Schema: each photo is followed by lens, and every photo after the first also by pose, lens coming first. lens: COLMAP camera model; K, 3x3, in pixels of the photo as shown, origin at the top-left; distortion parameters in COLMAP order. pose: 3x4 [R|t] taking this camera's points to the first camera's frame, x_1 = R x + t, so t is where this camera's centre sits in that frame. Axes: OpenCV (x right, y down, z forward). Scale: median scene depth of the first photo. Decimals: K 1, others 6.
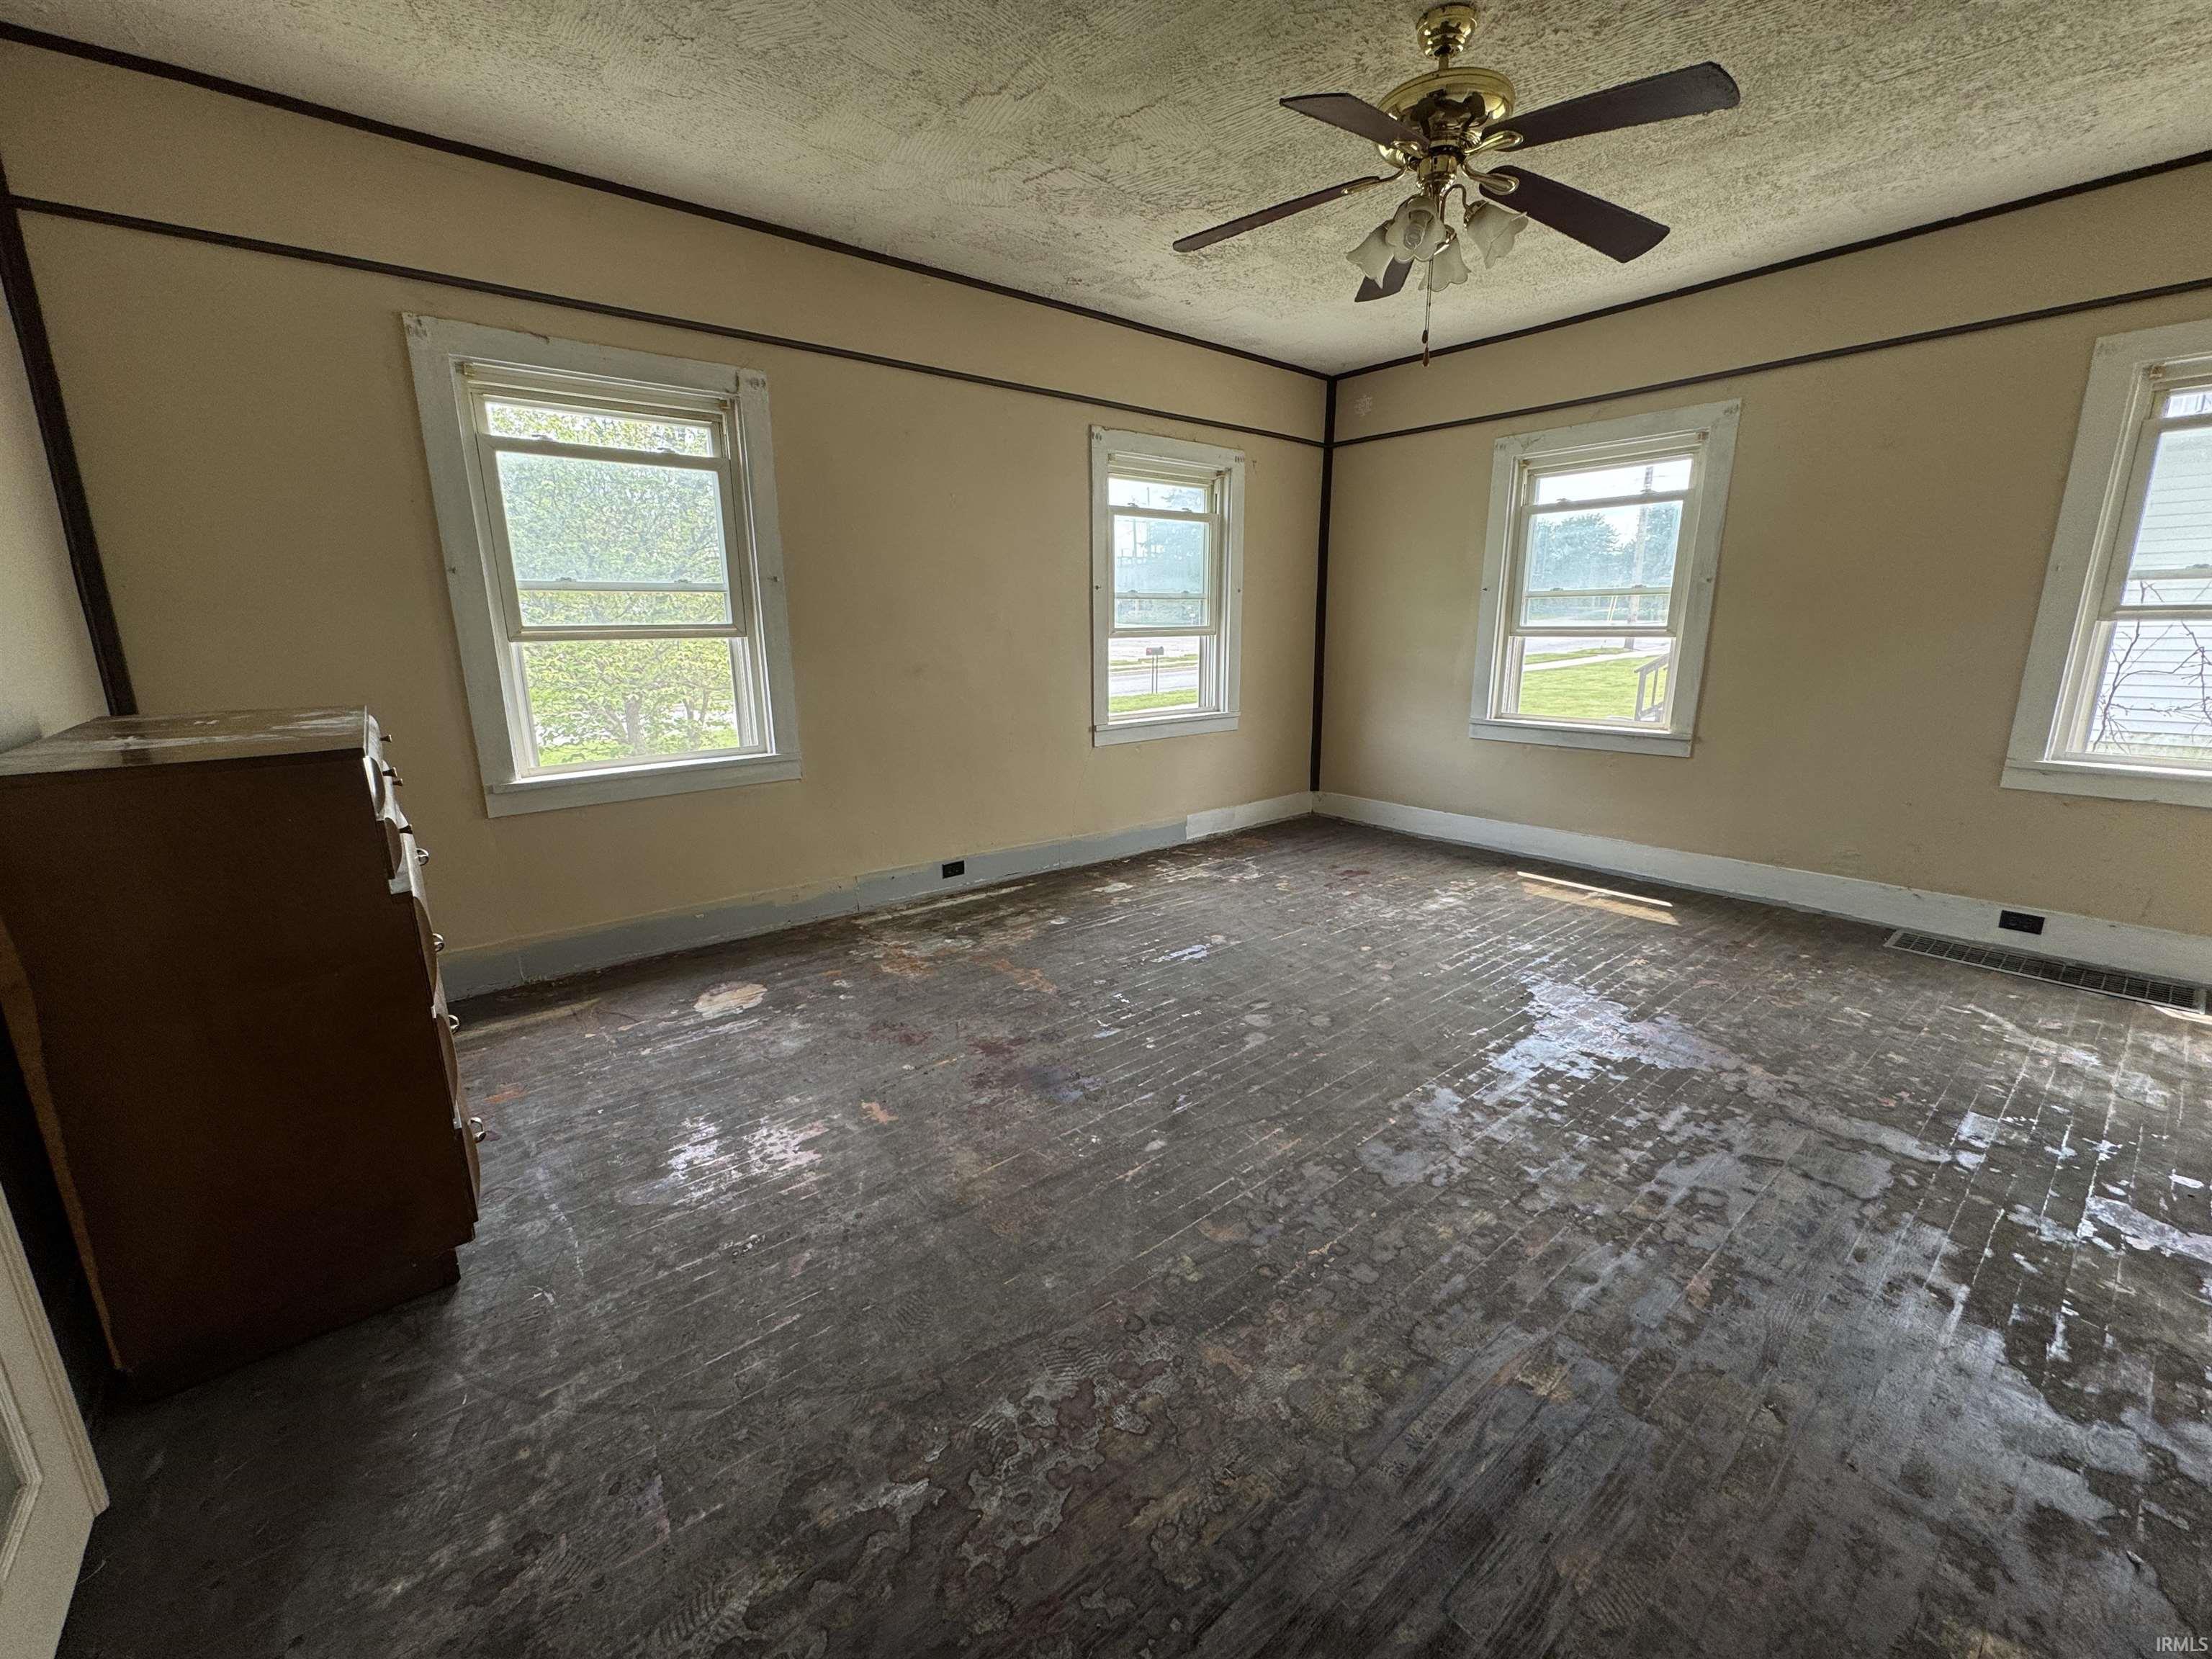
lens RADIAL K [[886.2, 0, 1106.2], [0, 886.2, 823.2], [0, 0, 1]] dist [-0.002116, 0.000463]
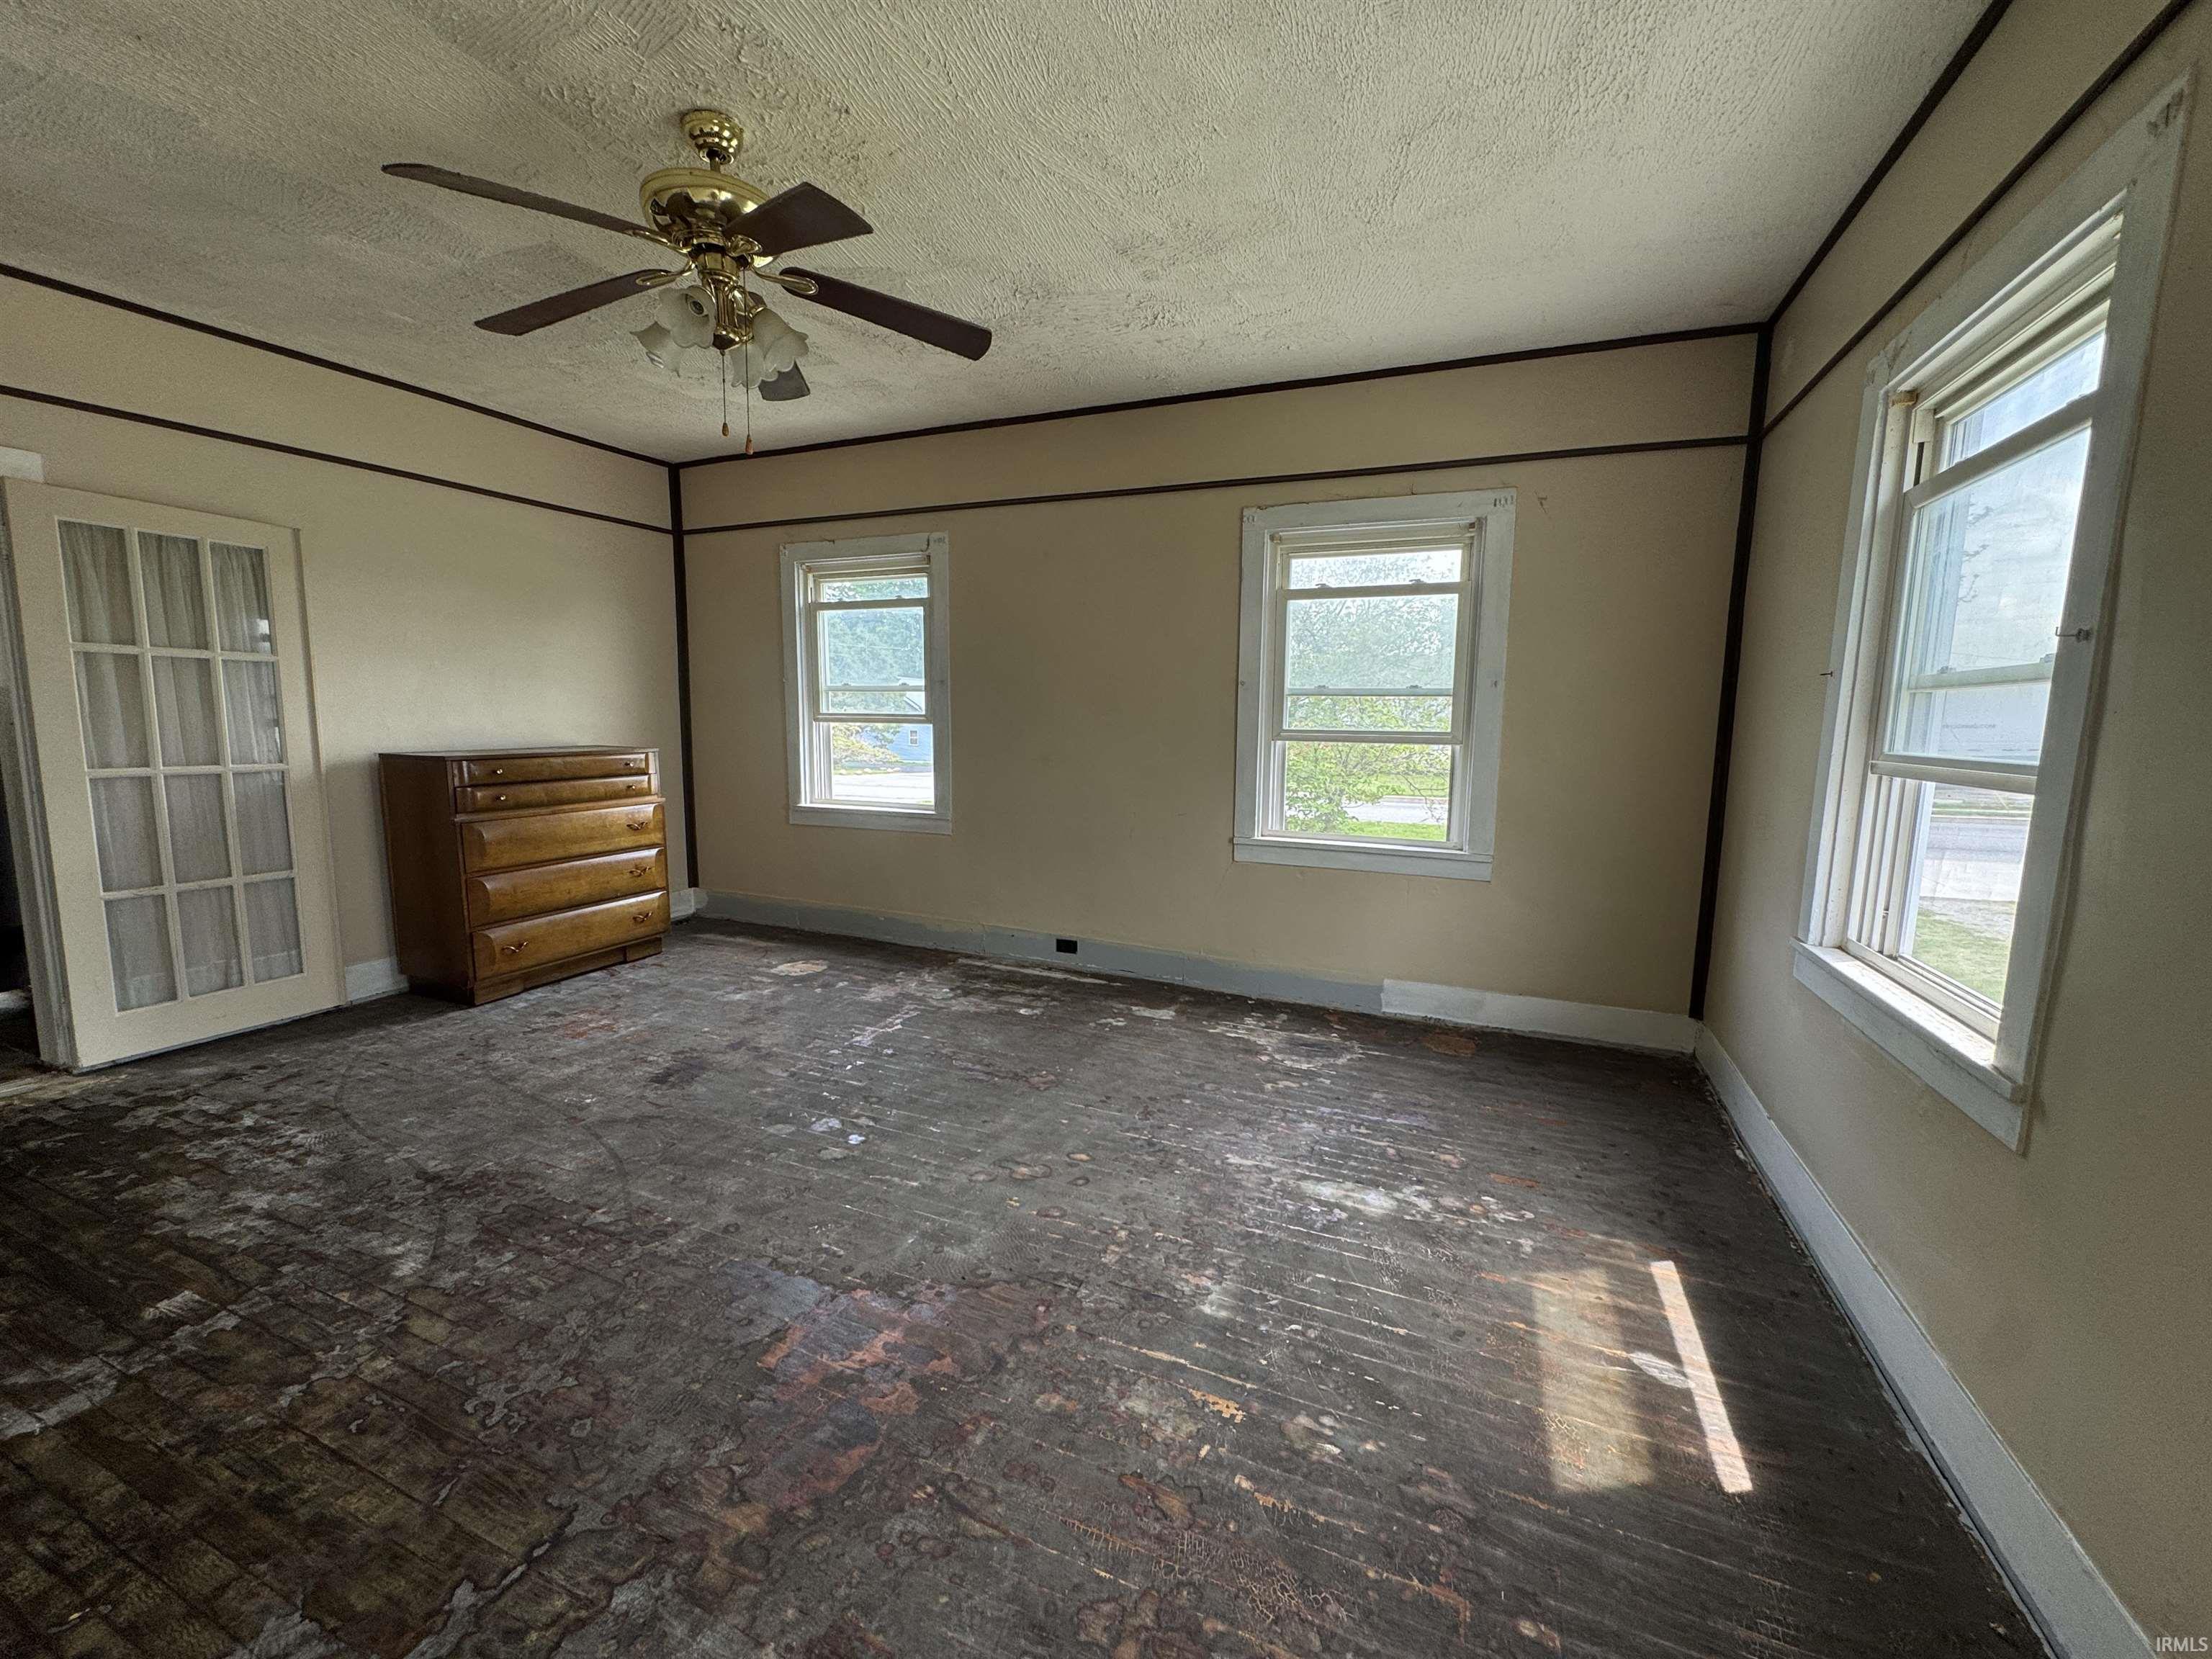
lens RADIAL K [[886.2, 0, 1106.2], [0, 886.2, 823.2], [0, 0, 1]] dist [-0.002116, 0.000463]
pose [[0.460739, 0.123660, -0.878879, 0.810355], [-0.217027, 0.975882, 0.023536, -0.134576], [0.860592, 0.179896, 0.476464, 0.541862]]
